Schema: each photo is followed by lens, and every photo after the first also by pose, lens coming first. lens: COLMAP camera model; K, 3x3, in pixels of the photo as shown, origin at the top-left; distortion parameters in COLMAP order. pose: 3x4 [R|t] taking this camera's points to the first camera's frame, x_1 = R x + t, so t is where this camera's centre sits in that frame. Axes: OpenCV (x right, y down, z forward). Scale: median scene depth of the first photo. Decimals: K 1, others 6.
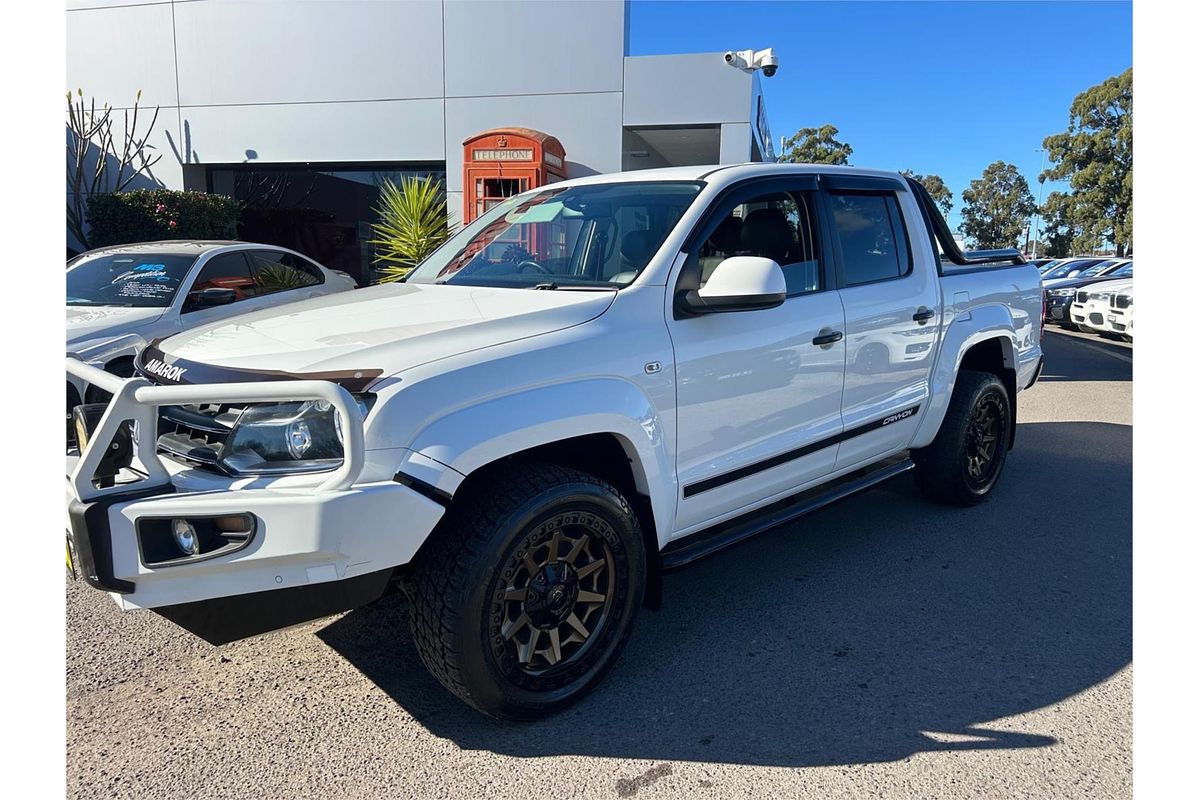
lens RADIAL K [[805.7, 0, 624.9], [0, 805.7, 398.2], [0, 0, 1]] dist [0.034260, -0.041746]
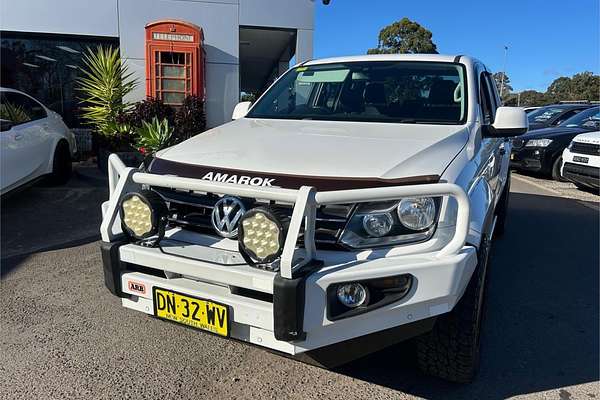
lens RADIAL K [[452.7, 0, 310.8], [0, 452.7, 198.6], [0, 0, 1]] dist [0.039438, -0.051361]
pose [[0.934442, -0.044329, 0.353347, -0.630325], [0.034929, 0.998847, 0.032938, -0.020032], [-0.354400, -0.018436, 0.934912, 0.200788]]
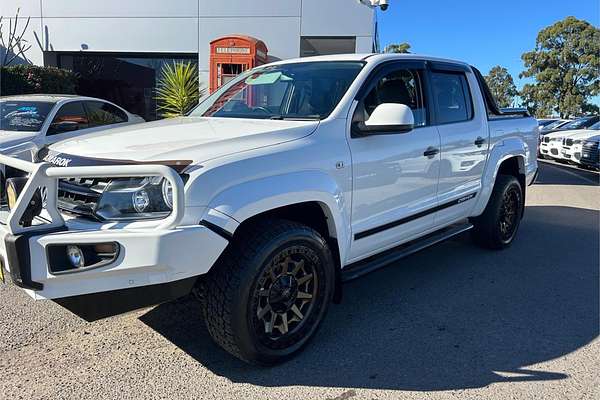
lens RADIAL K [[452.5, 0, 310.3], [0, 452.5, 193.8], [0, 0, 1]] dist [0.040431, -0.051941]
pose [[0.998772, 0.013558, 0.047643, -0.071280], [-0.013541, 0.999908, -0.000690, 0.024514], [-0.047648, 0.000045, 0.998864, 0.019968]]
